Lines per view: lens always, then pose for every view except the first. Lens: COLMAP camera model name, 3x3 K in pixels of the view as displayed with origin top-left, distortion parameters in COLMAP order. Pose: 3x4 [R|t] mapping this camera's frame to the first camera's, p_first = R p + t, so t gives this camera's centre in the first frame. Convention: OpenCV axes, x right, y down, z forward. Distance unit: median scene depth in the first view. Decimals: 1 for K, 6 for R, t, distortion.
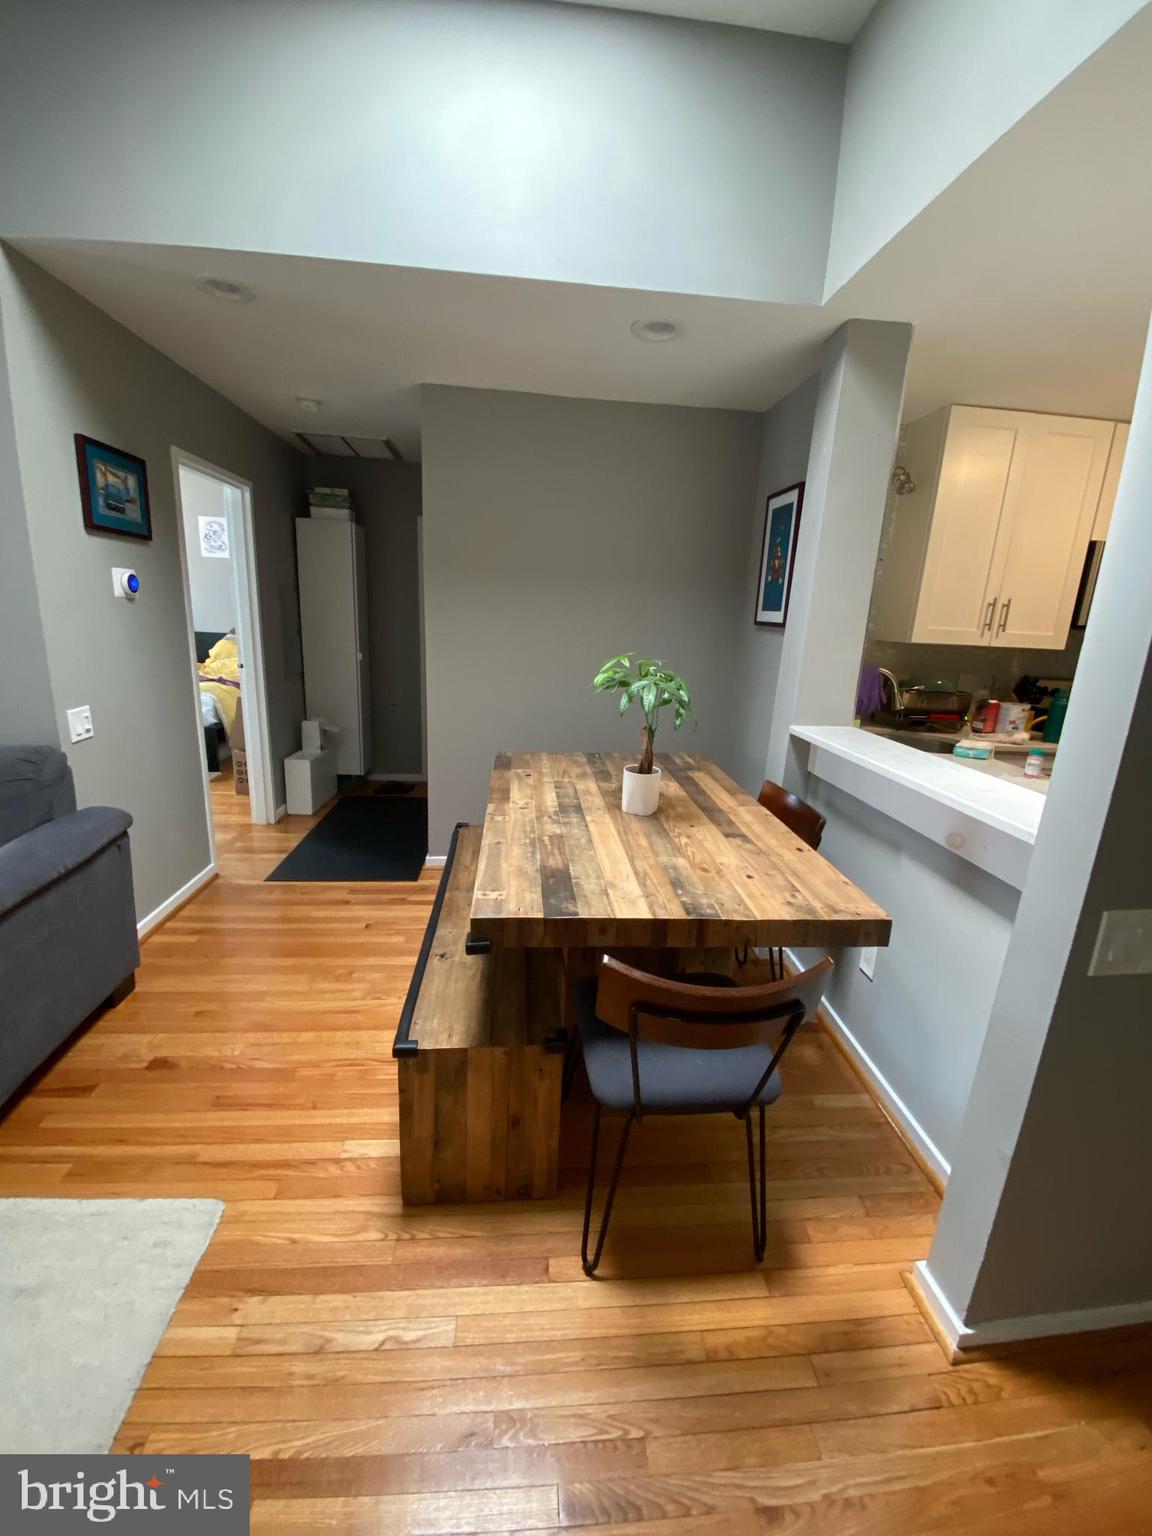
lens RADIAL K [[611.9, 0, 576.0], [0, 611.9, 768.0], [0, 0, 1]] dist [-0.000263, -0.000030]
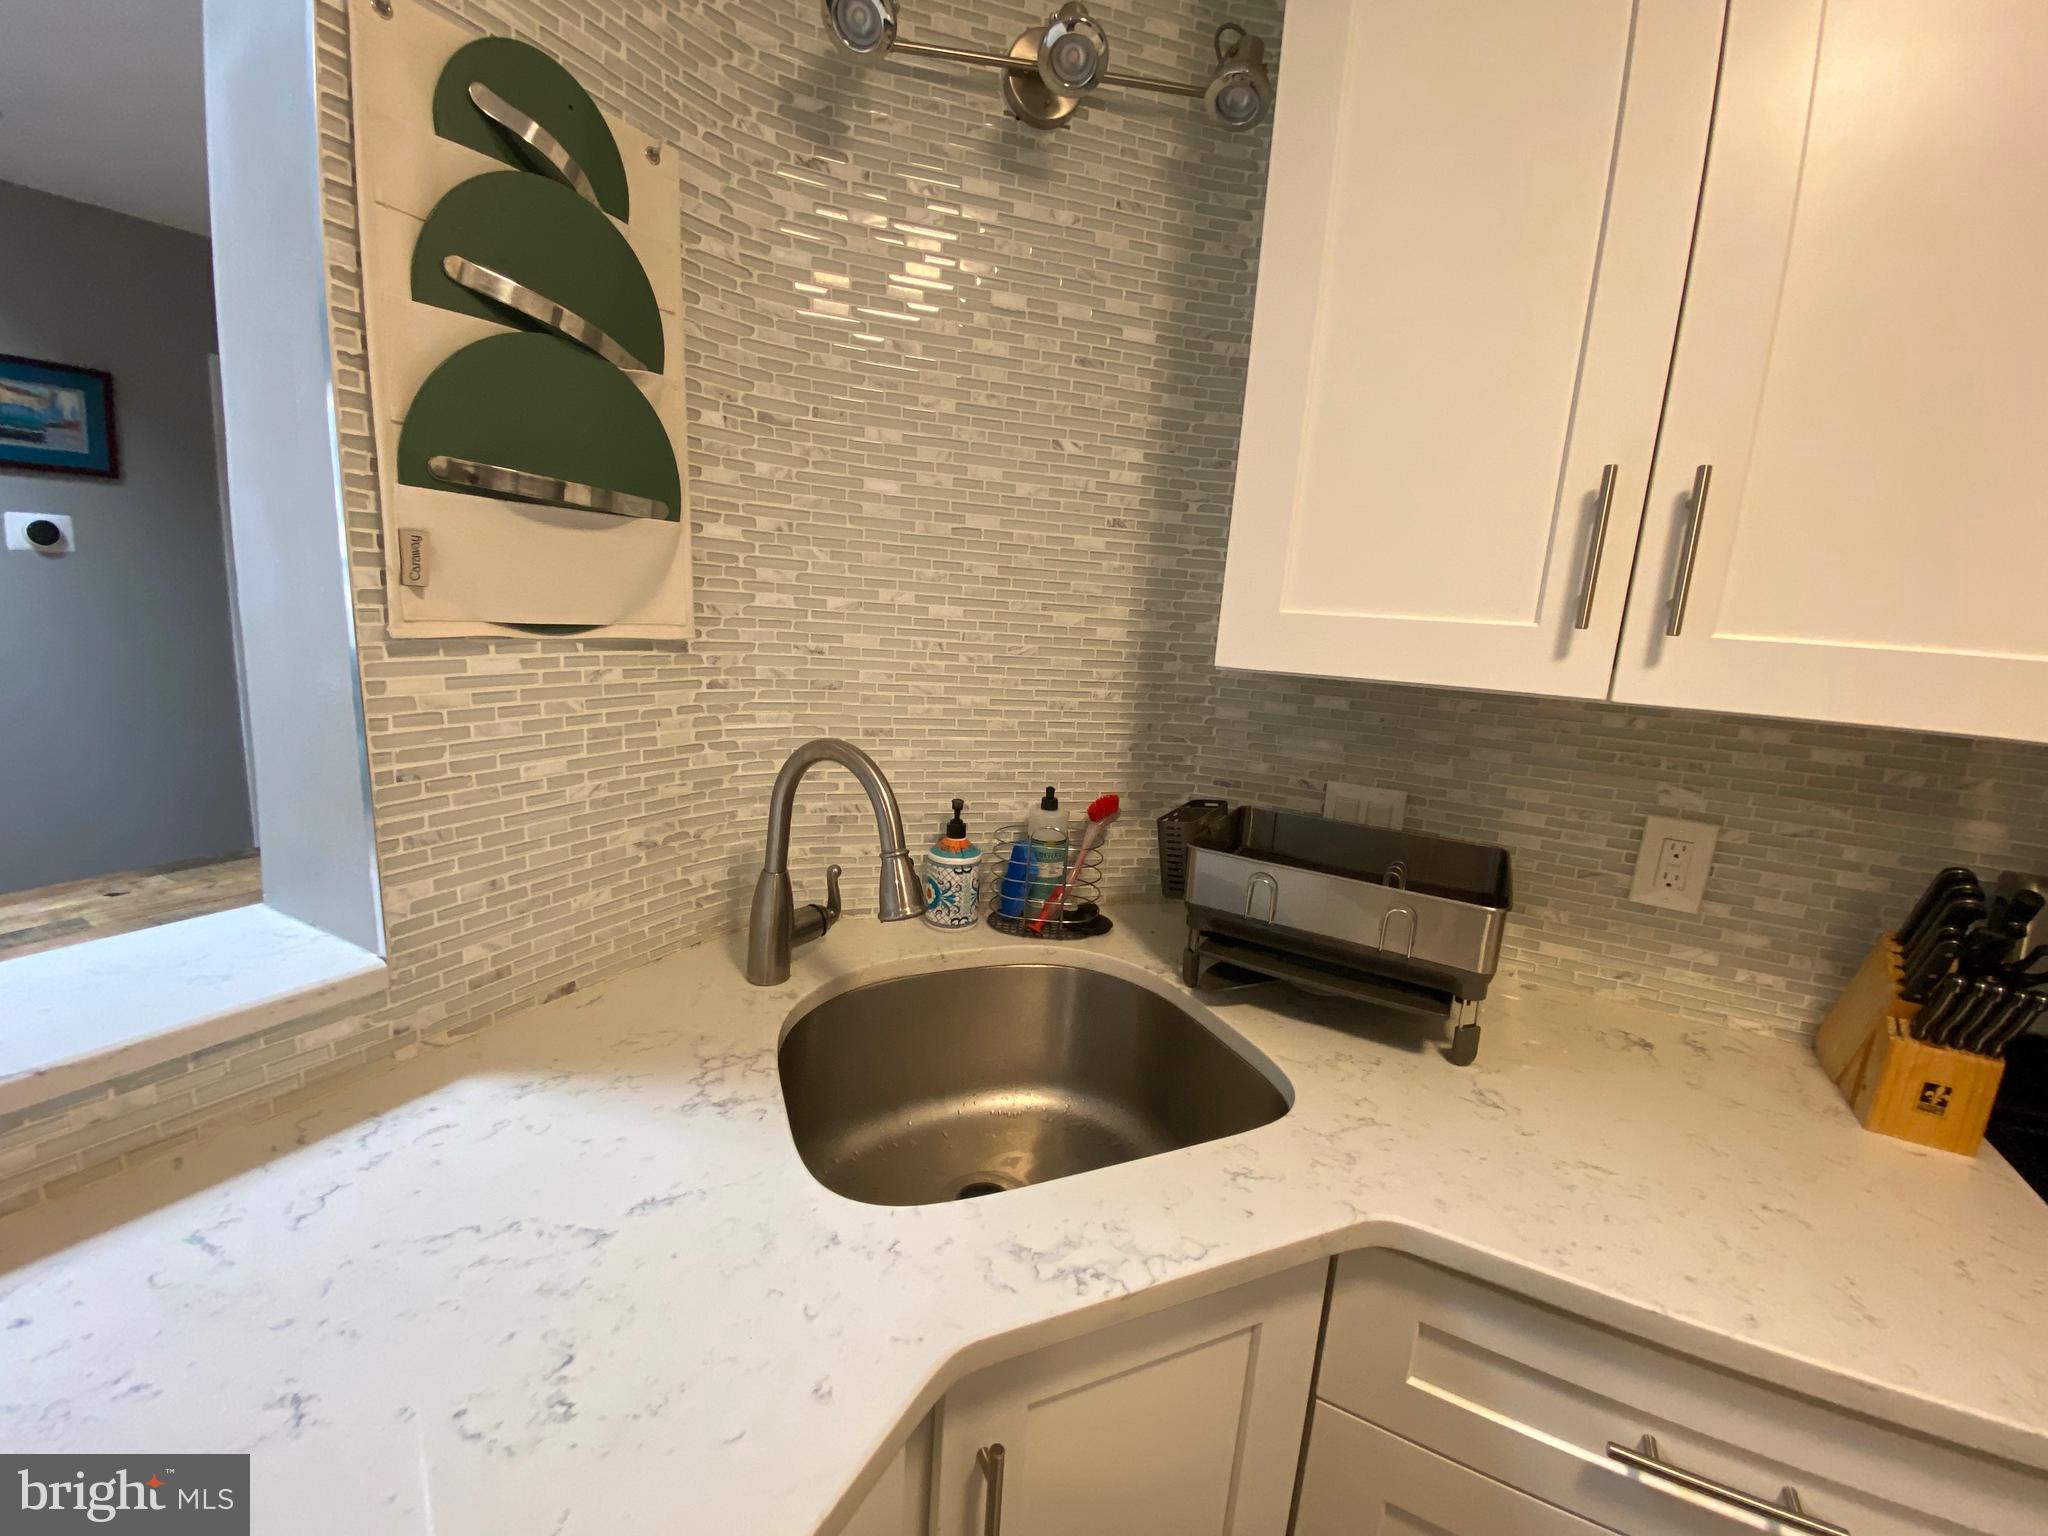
lens RADIAL K [[815.9, 0, 1024.0], [0, 815.9, 768.0], [0, 0, 1]] dist [-0.000263, -0.000030]
pose [[0.827940, 0.111960, -0.549527, 0.815682], [-0.157209, 0.986917, -0.035784, -0.167424], [0.538331, 0.116018, 0.834709, 0.820782]]
